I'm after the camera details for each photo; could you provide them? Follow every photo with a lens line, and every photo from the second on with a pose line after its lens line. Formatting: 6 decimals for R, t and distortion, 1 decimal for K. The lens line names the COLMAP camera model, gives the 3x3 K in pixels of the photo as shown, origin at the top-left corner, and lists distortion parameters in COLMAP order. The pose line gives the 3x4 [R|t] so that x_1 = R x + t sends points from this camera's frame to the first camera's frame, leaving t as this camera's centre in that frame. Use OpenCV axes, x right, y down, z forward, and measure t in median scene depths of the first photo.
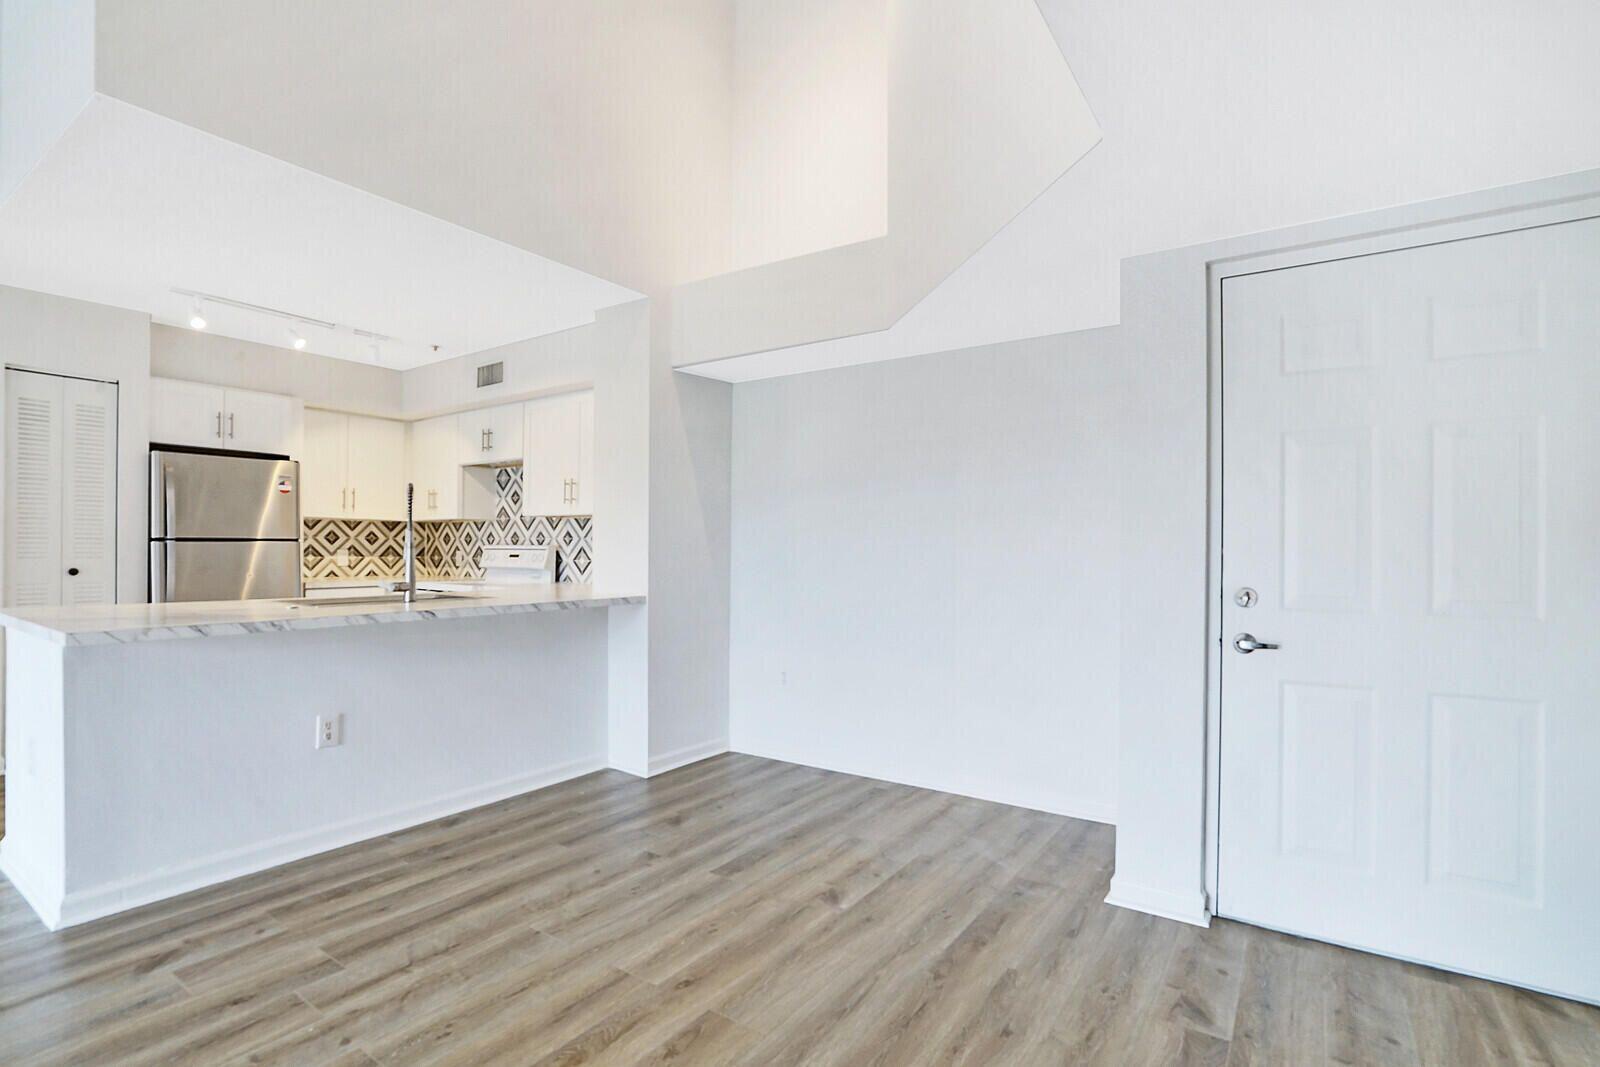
lens RADIAL K [[773.7, 0, 759.3], [0, 773.7, 548.3], [0, 0, 1]] dist [0.001054, 0.001297]
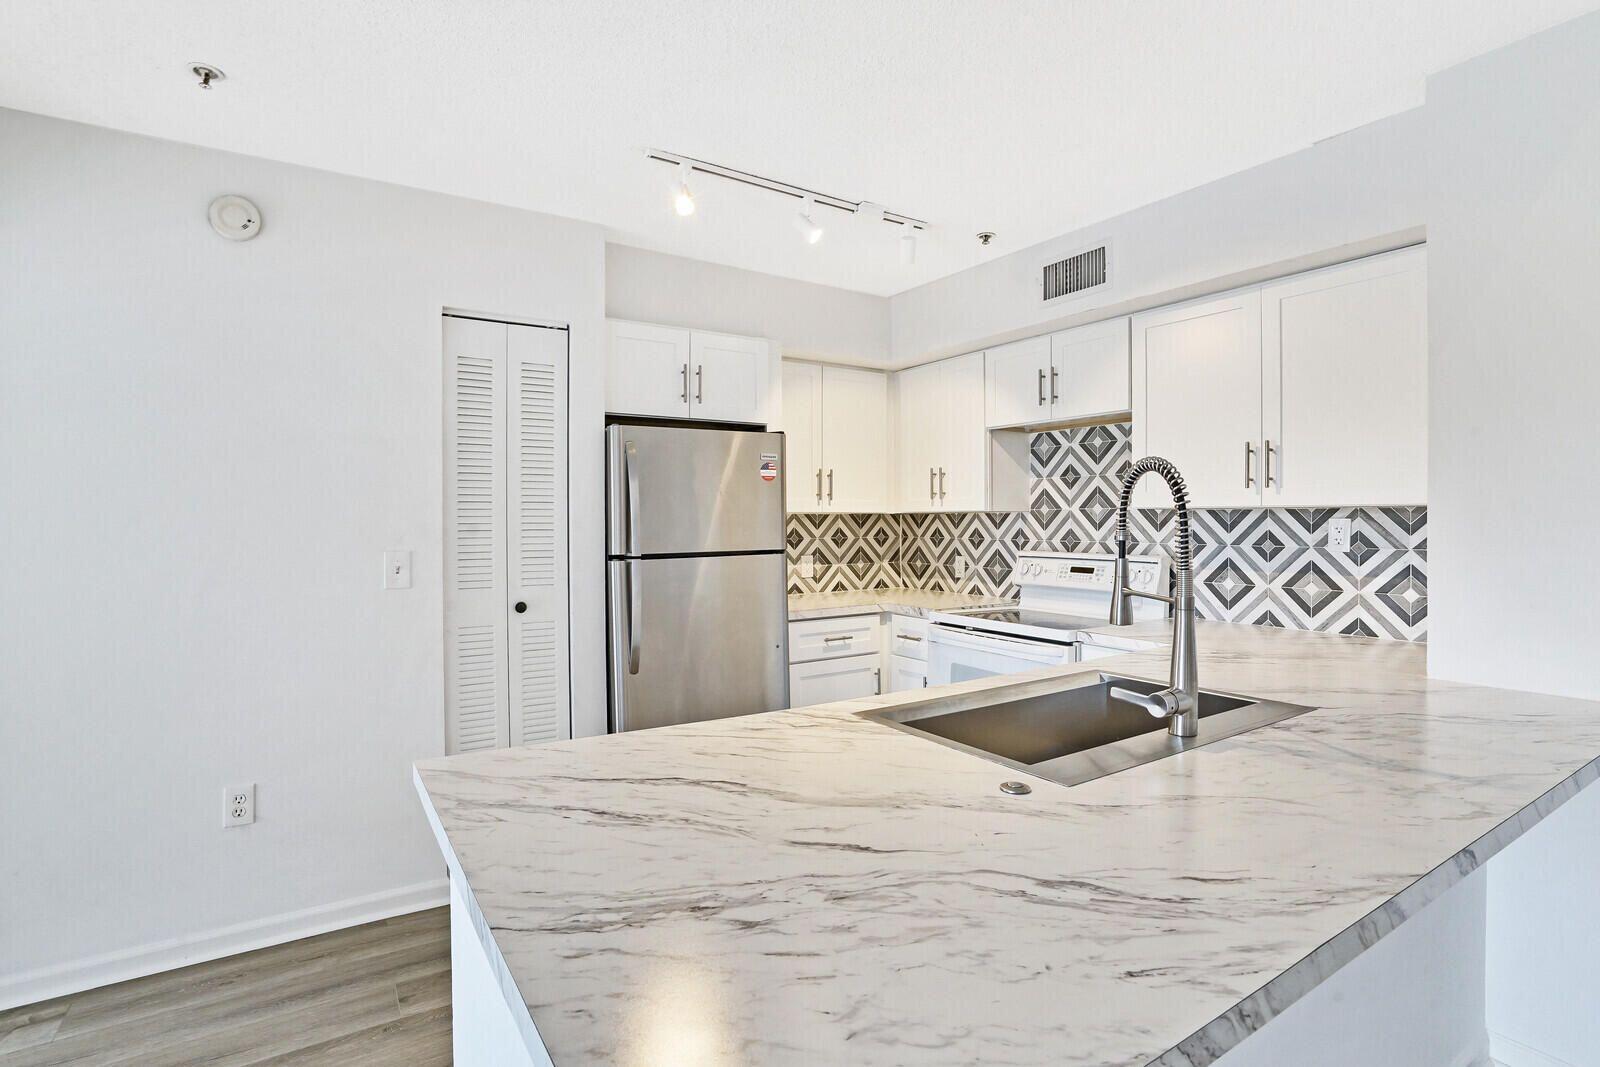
lens RADIAL K [[793.6, 0, 800.0], [0, 793.6, 533.5], [0, 0, 1]] dist [-0.070718, 0.000383]
pose [[0.940396, -0.005153, -0.340042, -0.309745], [0.011486, 0.999796, 0.016612, -0.032588], [0.339887, -0.019527, 0.940264, 0.320826]]
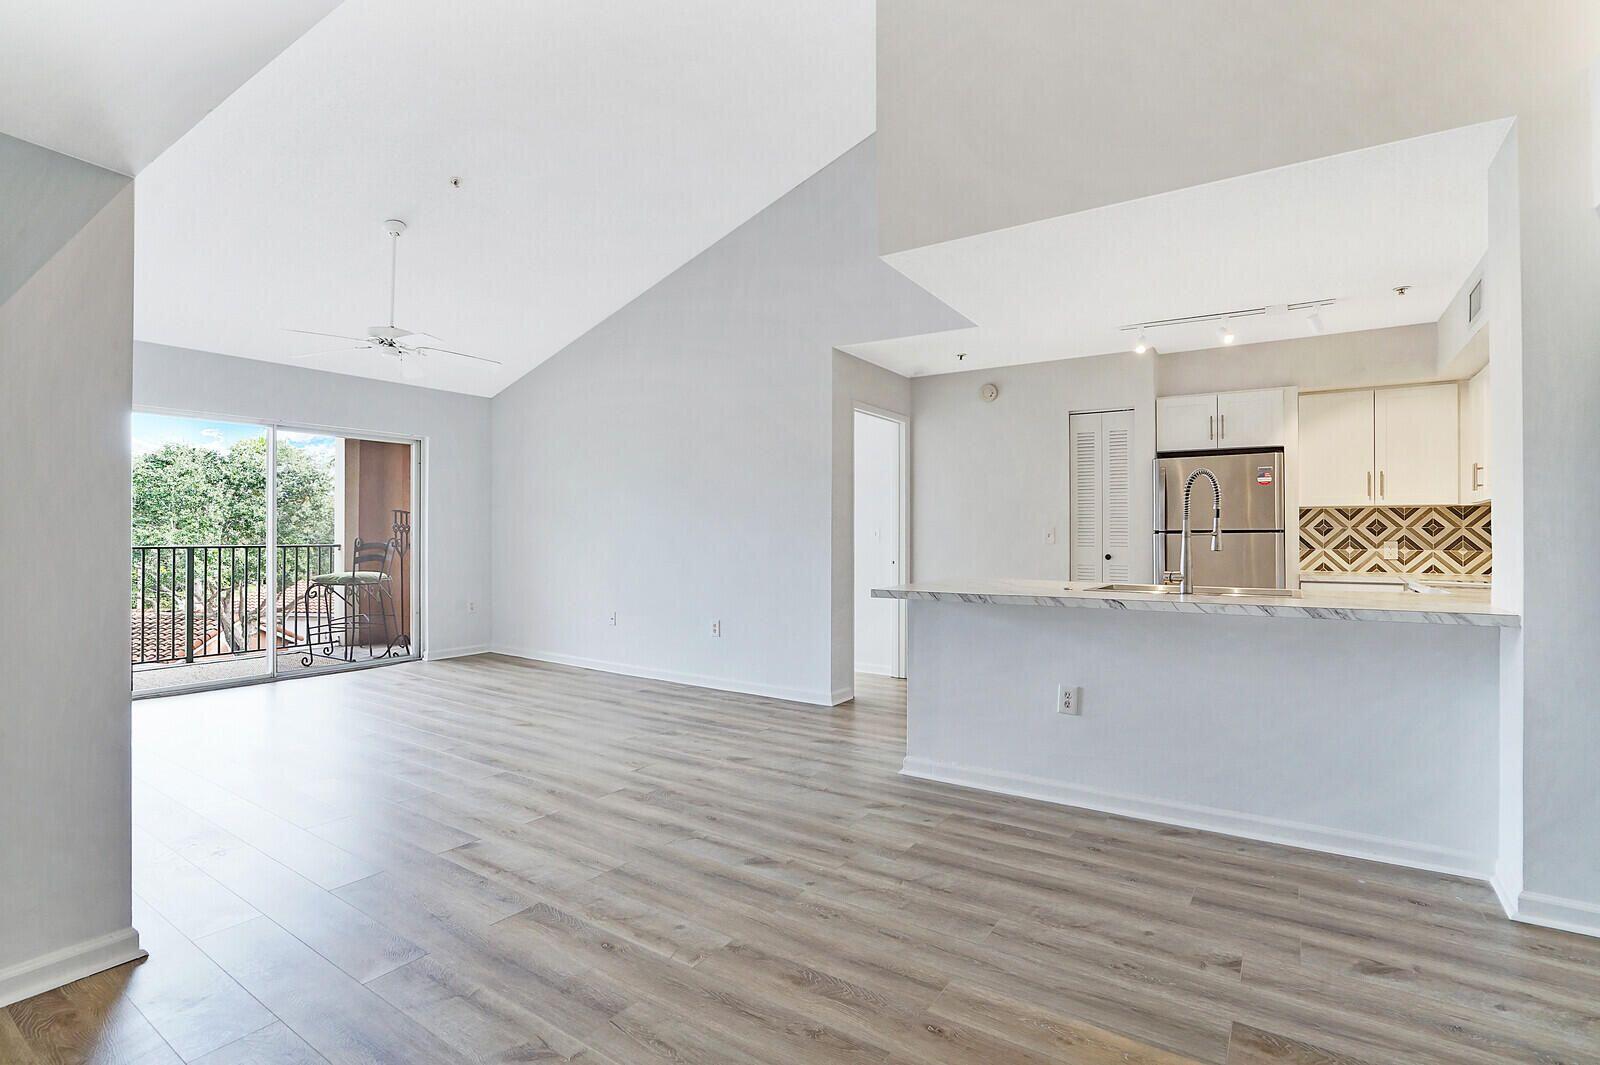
lens RADIAL K [[750.1, 0, 800.0], [0, 750.1, 532.5], [0, 0, 1]] dist [-0.027742, 0.000476]
pose [[0.064460, -0.012474, -0.997842, 0.270239], [-0.002205, 0.999918, -0.012643, 0.004077], [0.997918, 0.003015, 0.064427, 0.289887]]
